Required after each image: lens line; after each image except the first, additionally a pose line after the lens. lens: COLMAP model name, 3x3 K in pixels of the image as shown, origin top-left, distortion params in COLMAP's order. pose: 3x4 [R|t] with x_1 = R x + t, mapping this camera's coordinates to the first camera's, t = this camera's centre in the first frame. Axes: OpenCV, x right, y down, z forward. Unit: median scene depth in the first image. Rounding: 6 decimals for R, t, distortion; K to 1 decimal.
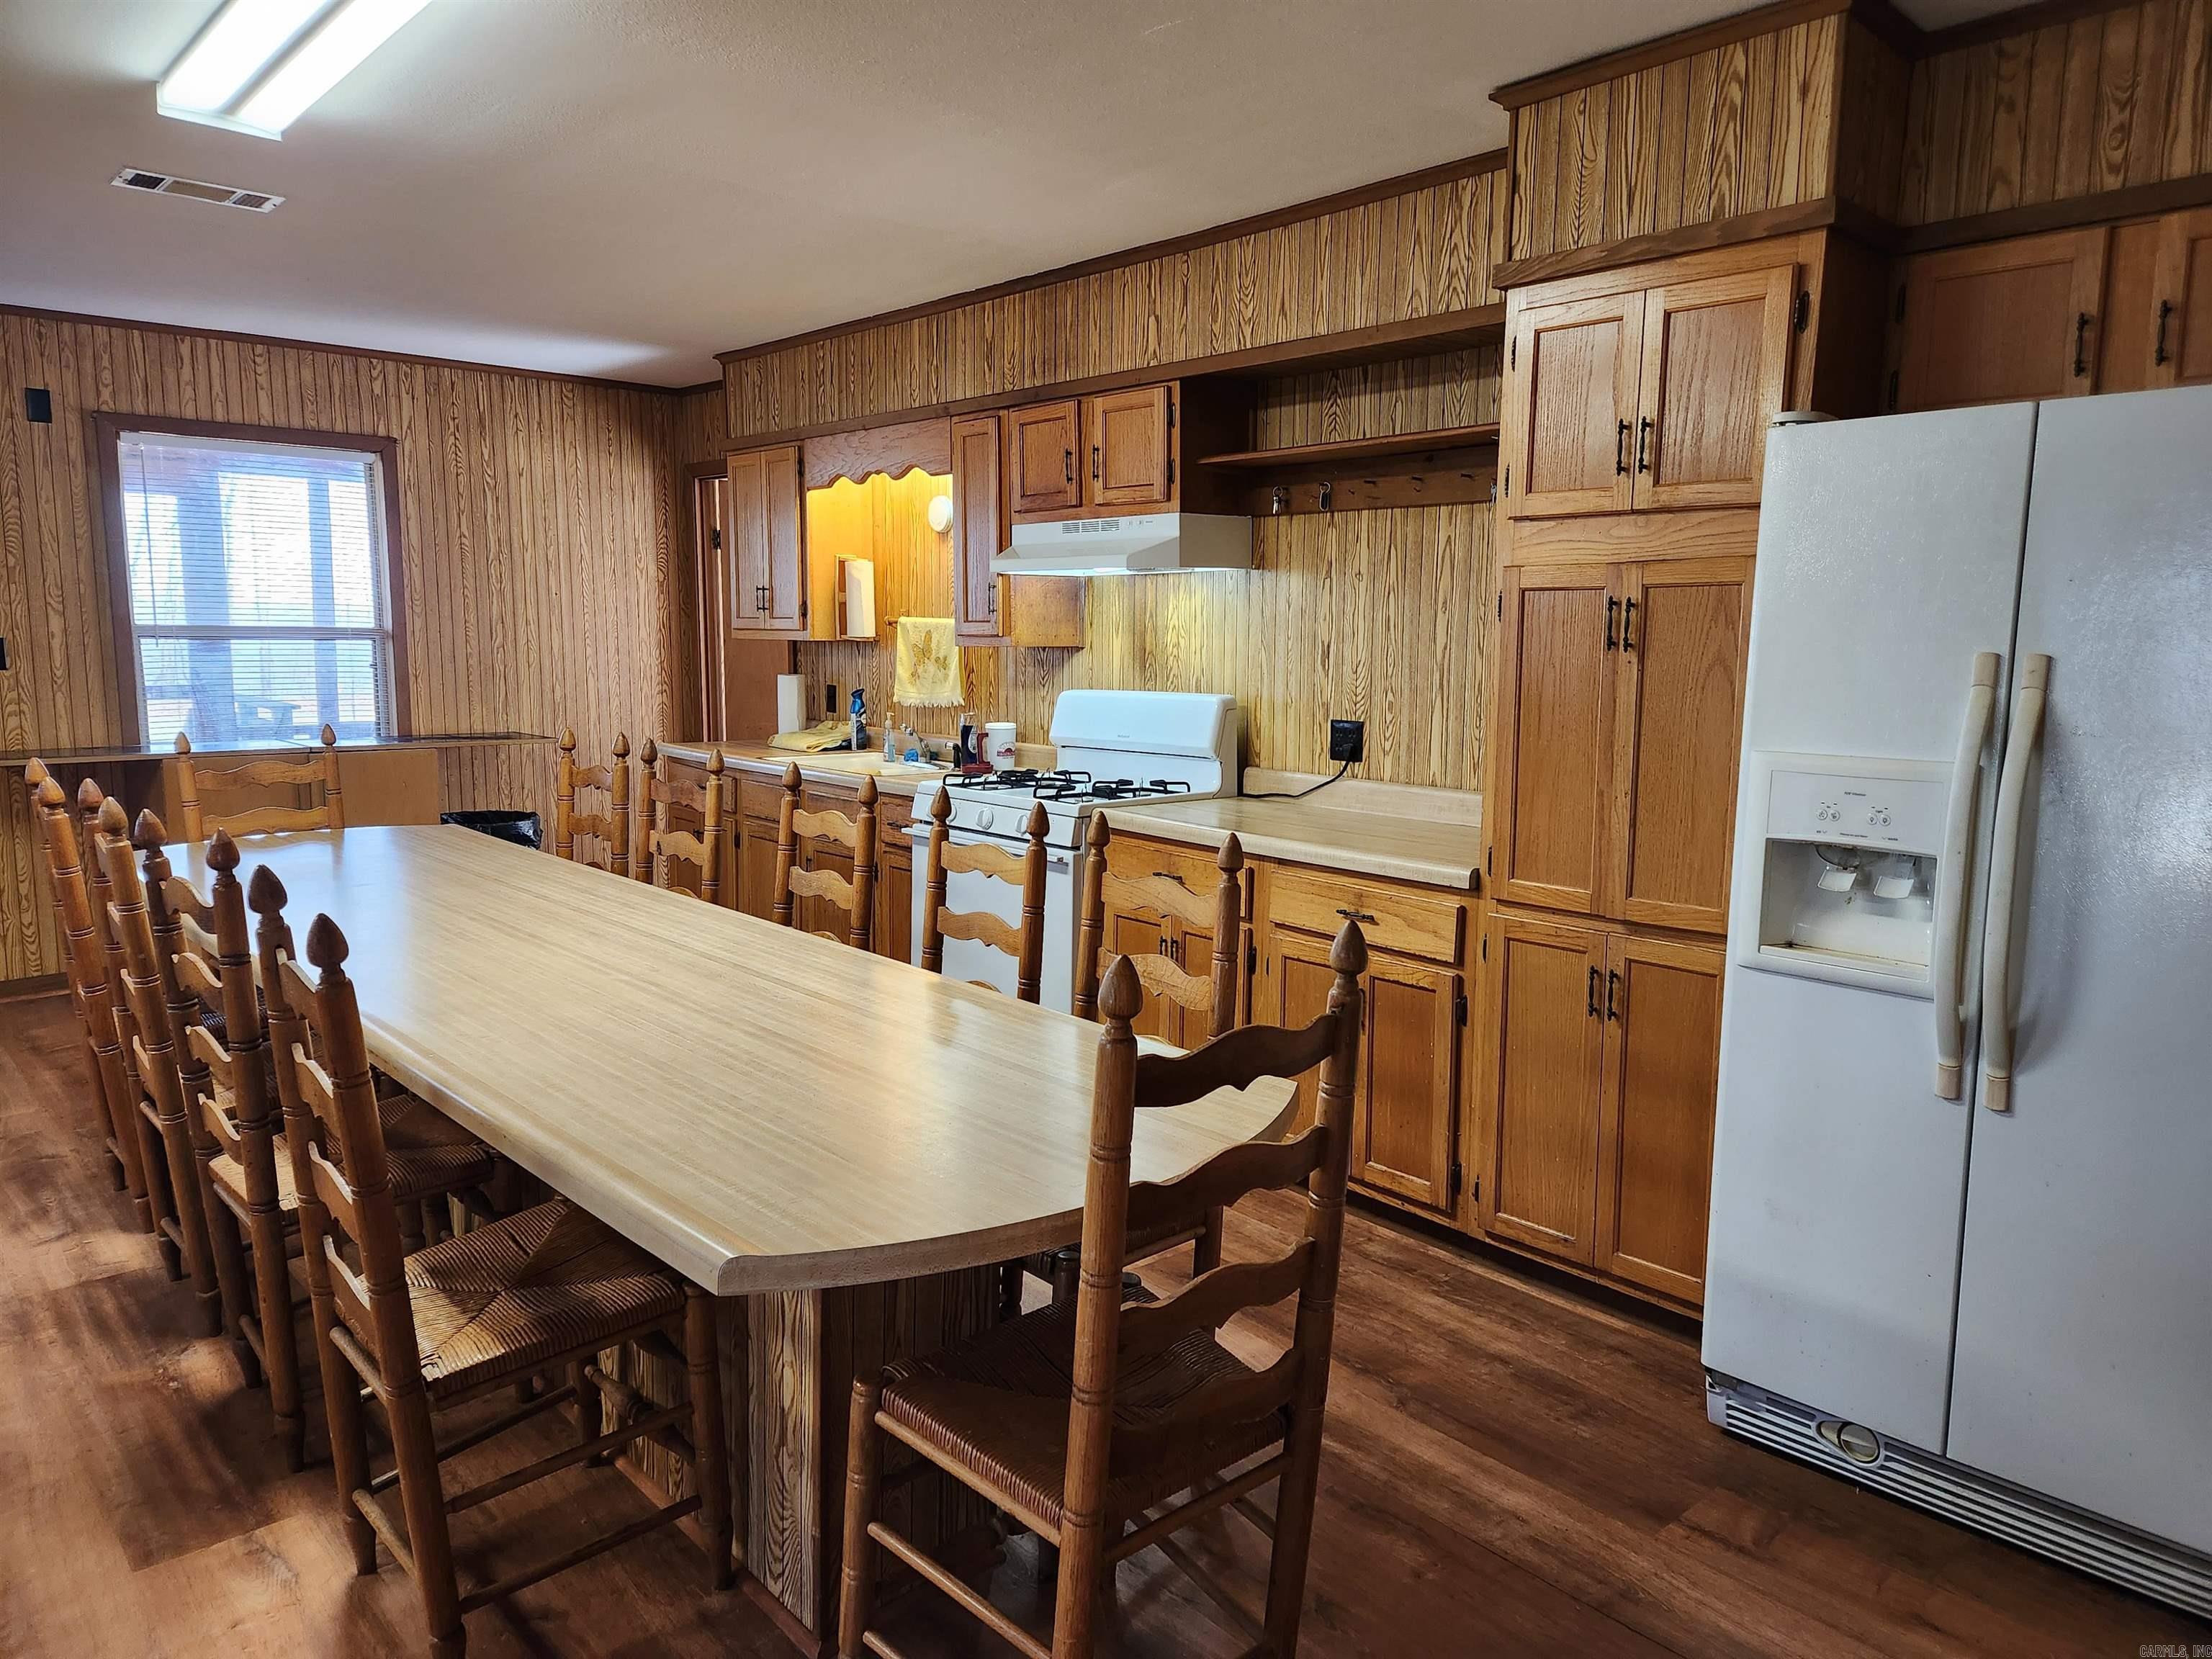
lens RADIAL K [[1469.9, 0, 1116.6], [0, 1469.9, 812.9], [0, 0, 1]] dist [0.083430, -0.064325]
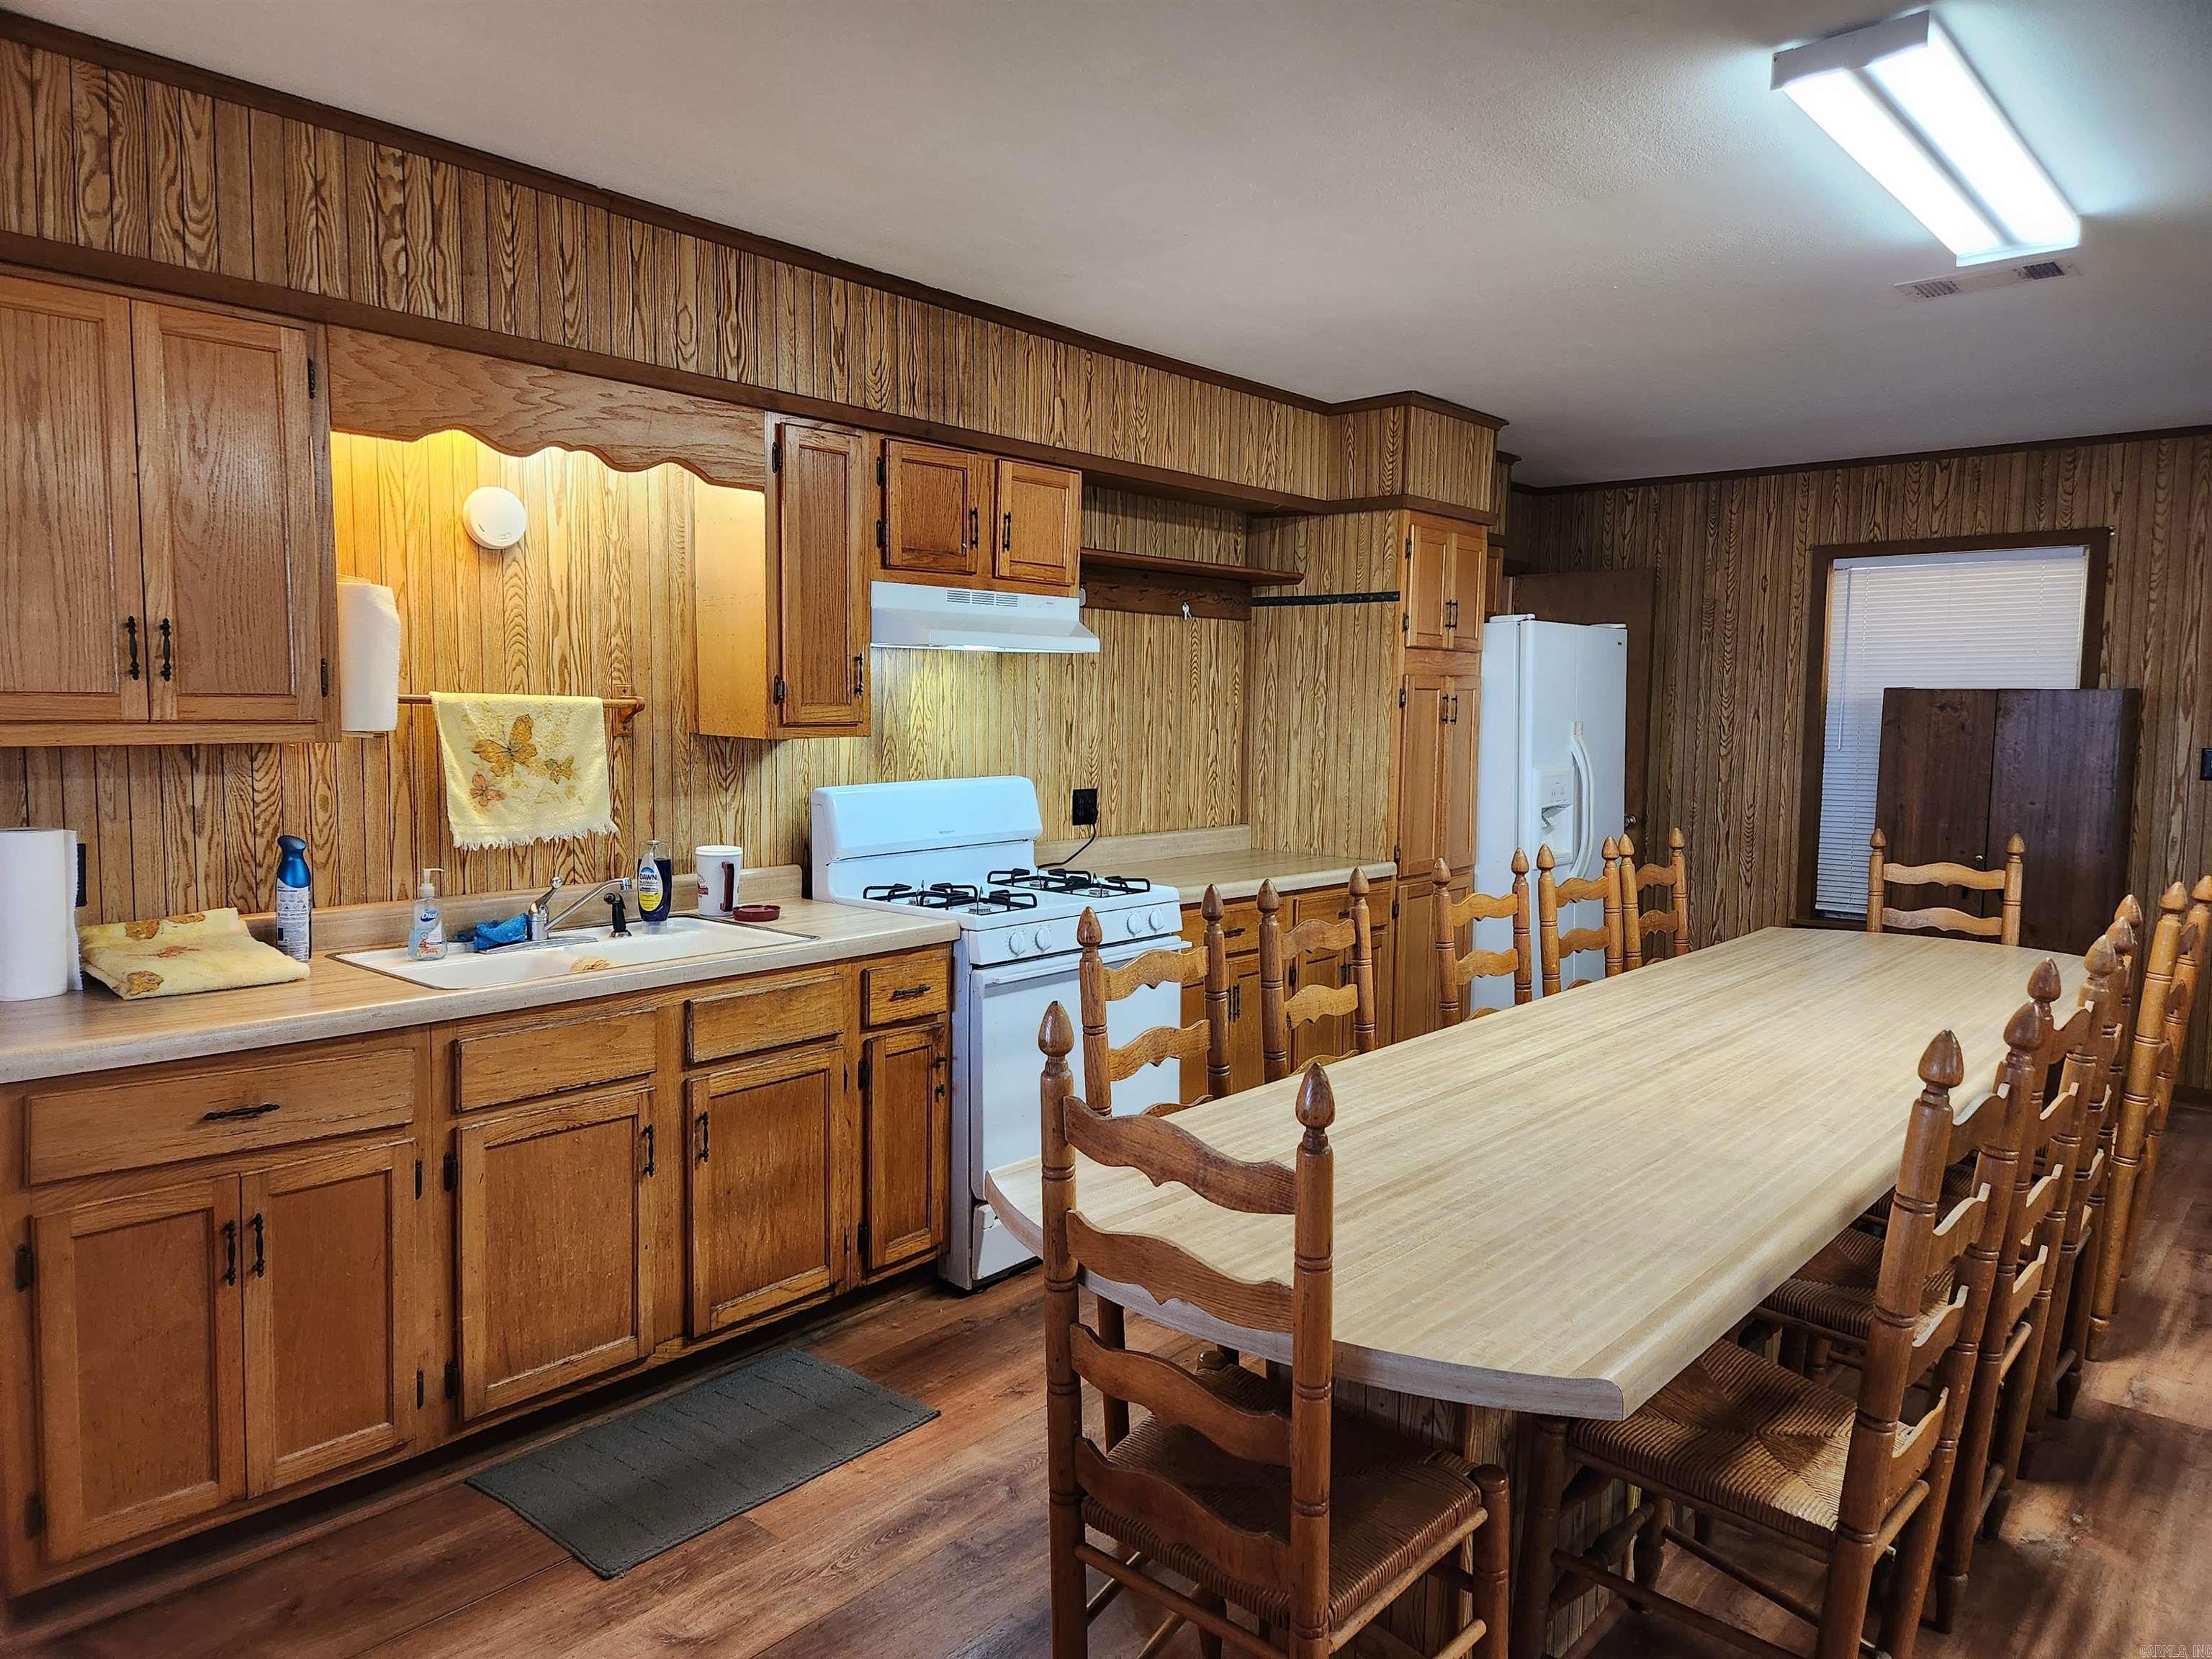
lens RADIAL K [[1469.9, 0, 1108.8], [0, 1469.9, 817.3], [0, 0, 1]] dist [0.083430, -0.064325]
pose [[-0.108005, -0.091446, 0.989936, -0.976982], [0.110602, 0.988474, 0.103378, -0.157028], [-0.987979, 0.120655, -0.096646, 1.093933]]
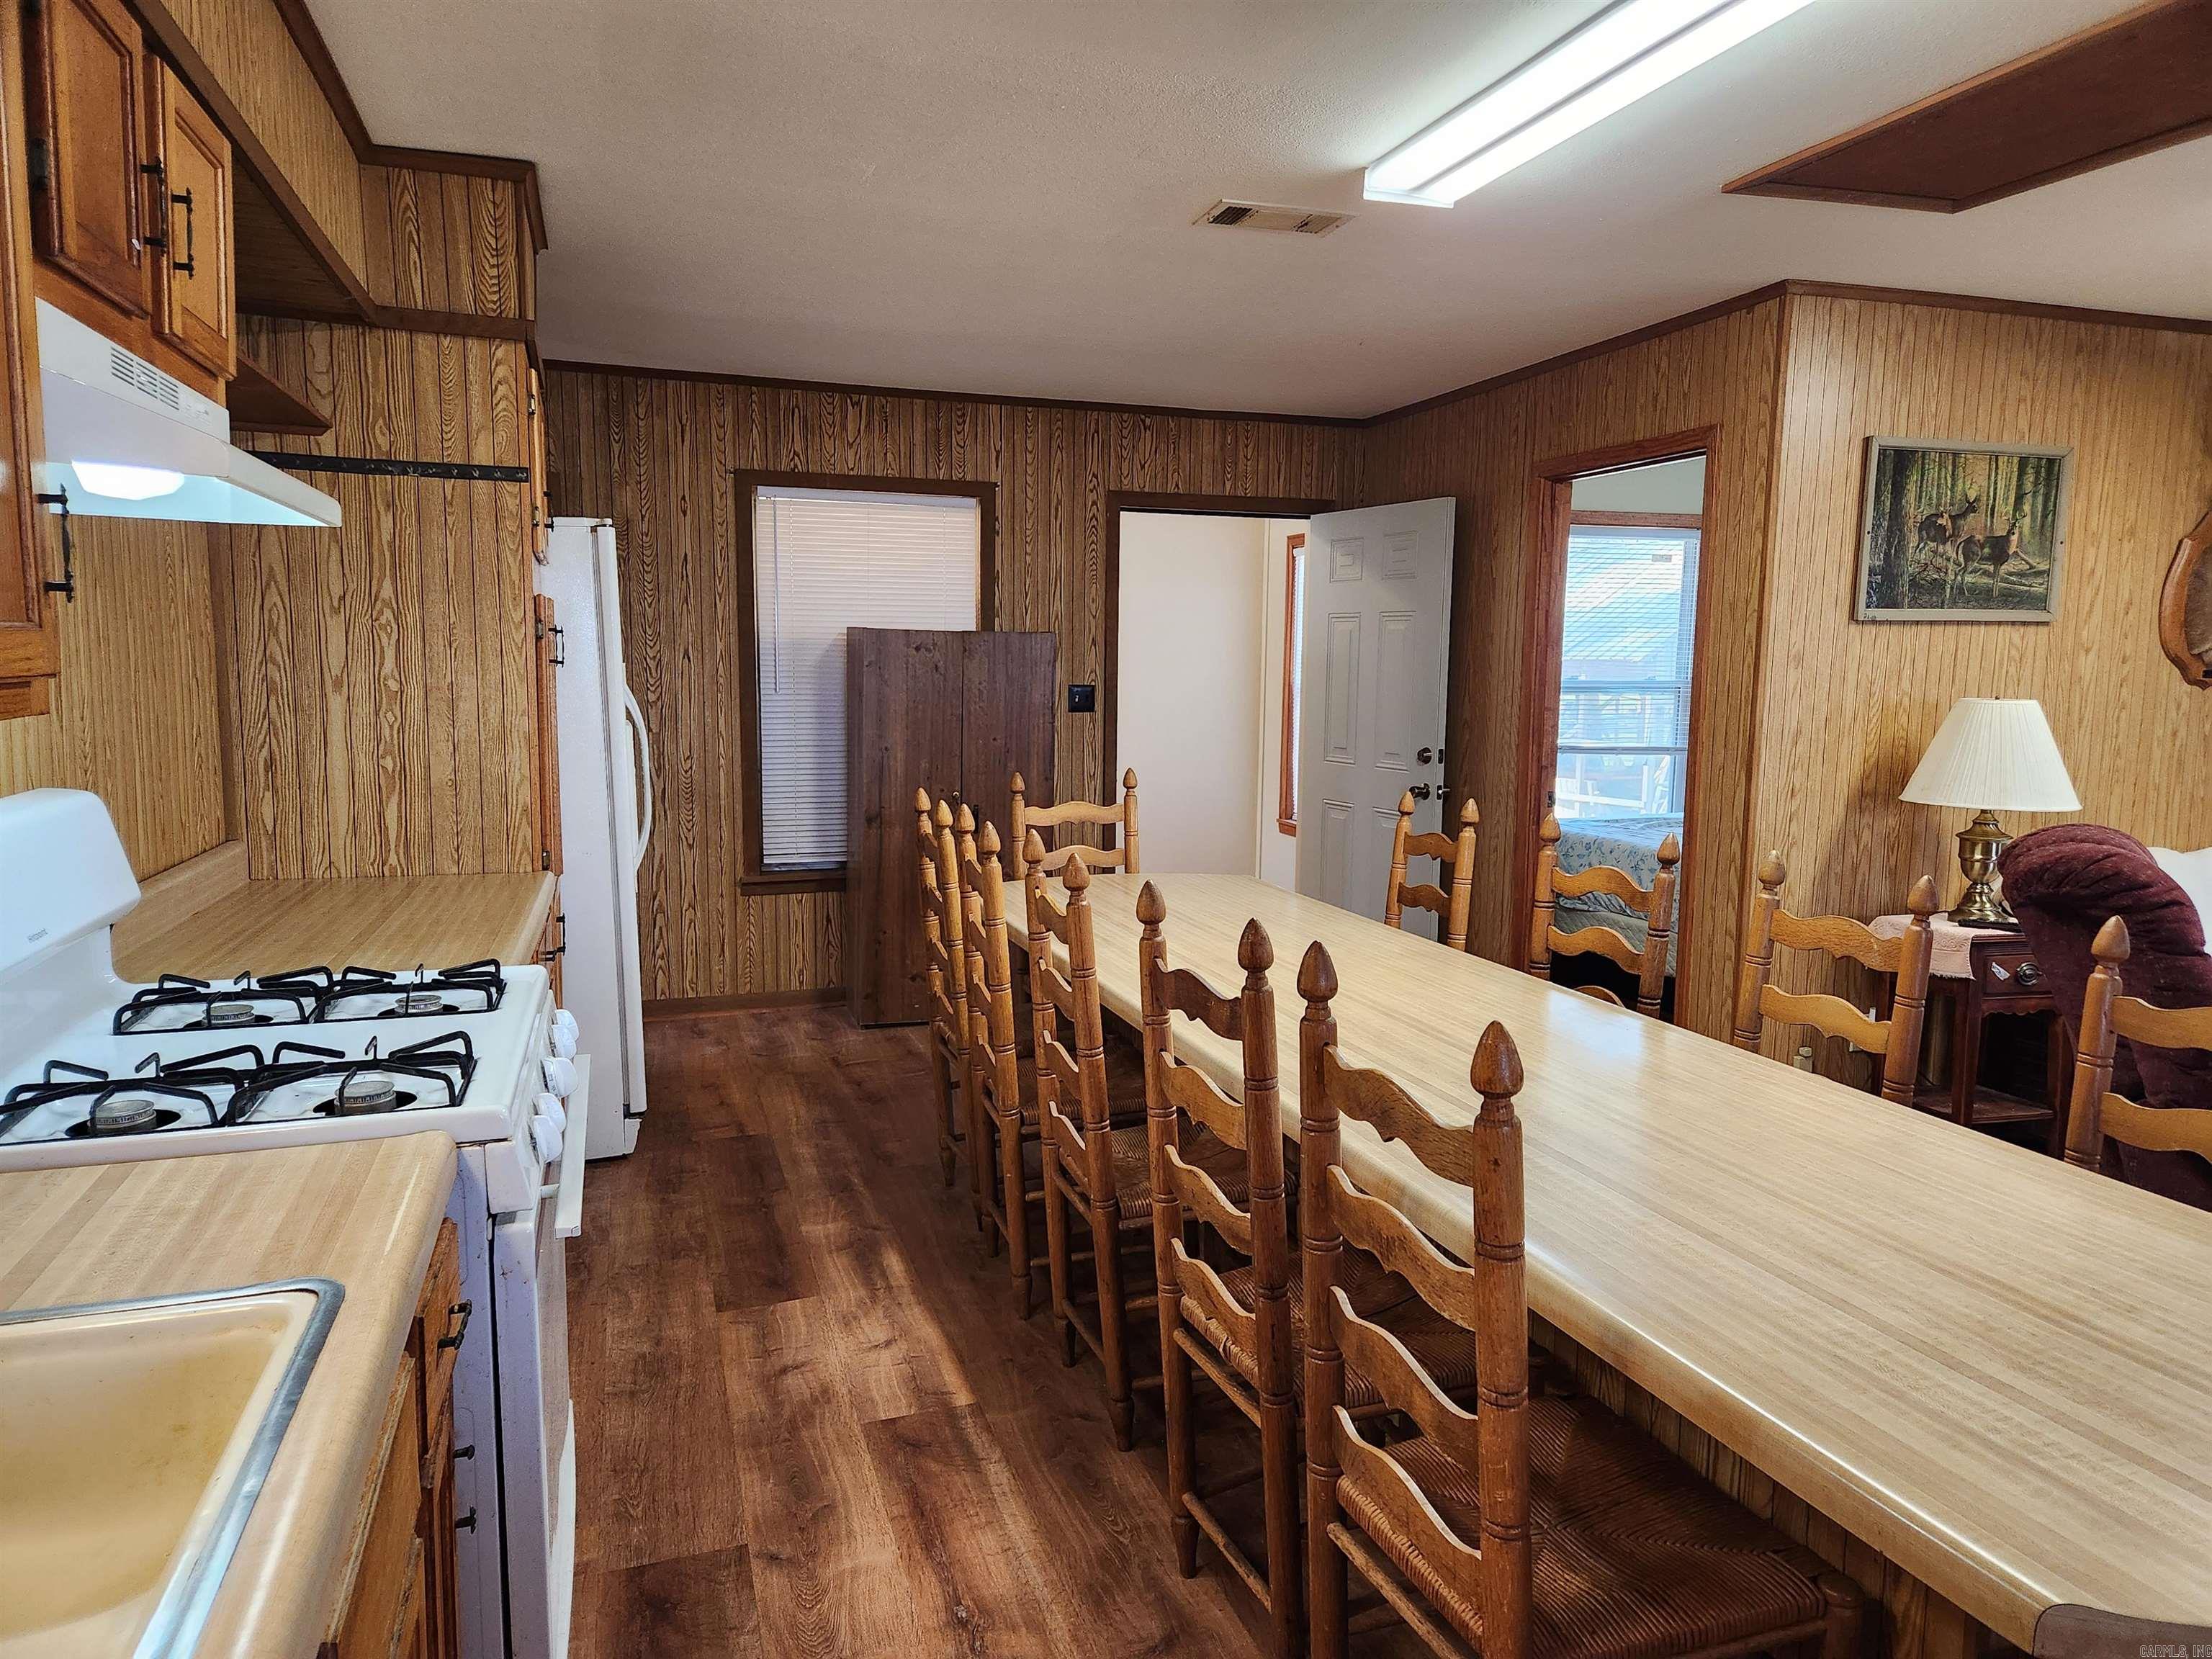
lens RADIAL K [[1469.9, 0, 1127.0], [0, 1469.9, 831.2], [0, 0, 1]] dist [0.083430, -0.064325]
pose [[-0.915553, -0.068223, 0.396369, -0.436822], [0.027870, 0.972378, 0.231743, -0.175070], [-0.401230, 0.223220, -0.888362, 1.352411]]
